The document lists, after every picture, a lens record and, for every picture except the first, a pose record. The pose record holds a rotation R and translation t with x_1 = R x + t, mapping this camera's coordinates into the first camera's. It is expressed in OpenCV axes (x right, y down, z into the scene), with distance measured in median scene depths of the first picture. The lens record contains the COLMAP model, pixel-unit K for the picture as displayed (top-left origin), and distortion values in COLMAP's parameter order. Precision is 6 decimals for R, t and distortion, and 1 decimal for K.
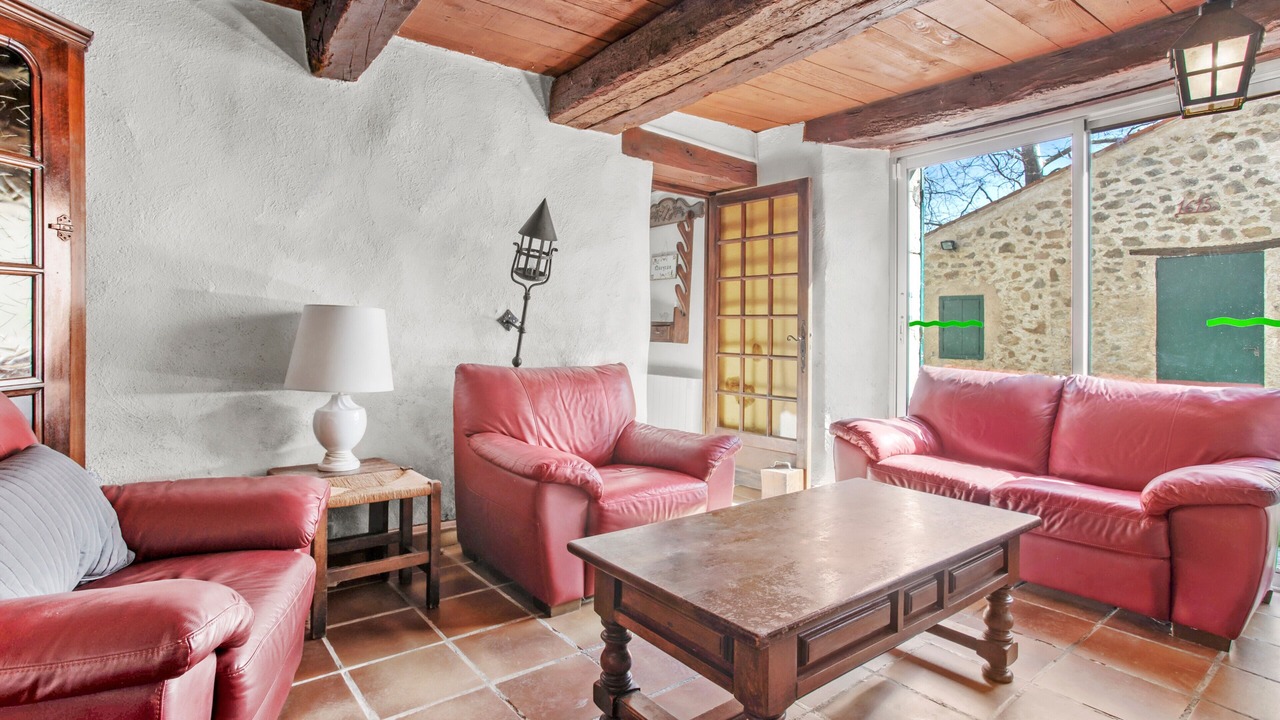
lens RADIAL K [[651.9, 0, 634.3], [0, 651.9, 347.8], [0, 0, 1]] dist [-0.002564, 0.000622]
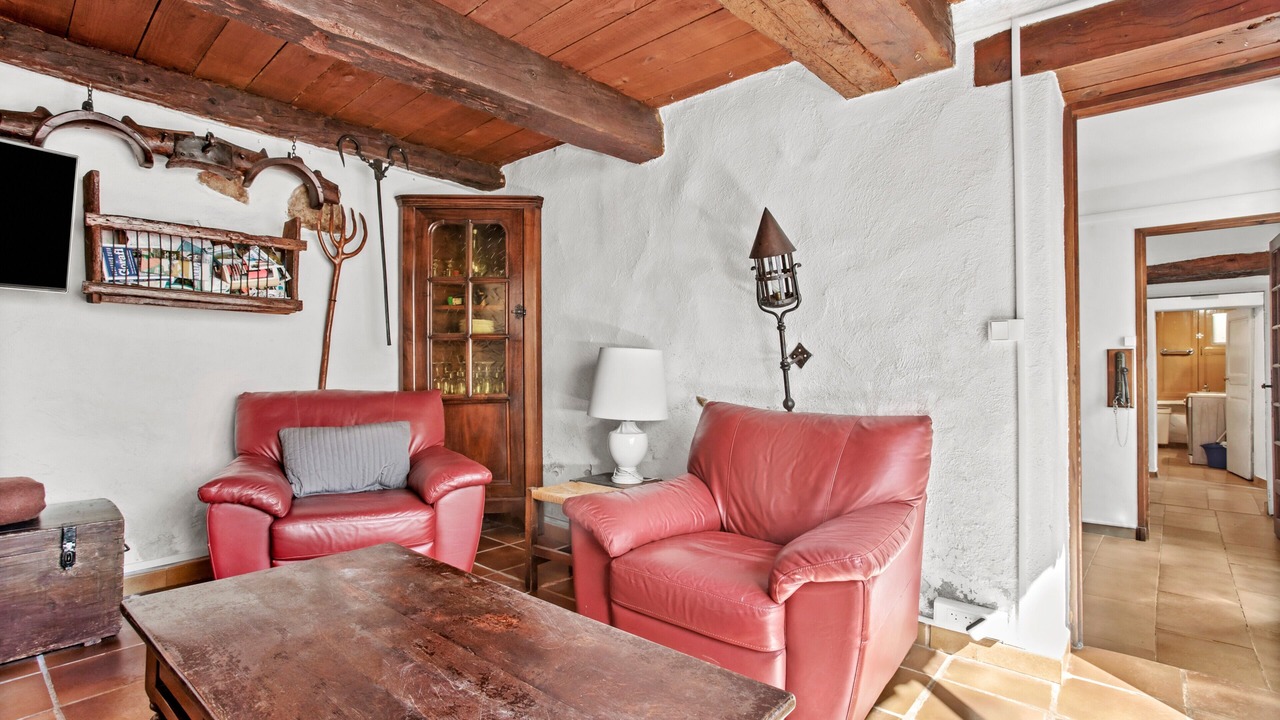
lens RADIAL K [[624.5, 0, 640.0], [0, 624.5, 360.0], [0, 0, 1]] dist [-0.054785, 0.000043]
pose [[0.195863, -0.013355, -0.980540, 0.579798], [-0.015812, 0.999734, -0.016775, -0.019451], [0.980504, 0.018789, 0.195600, 0.668115]]
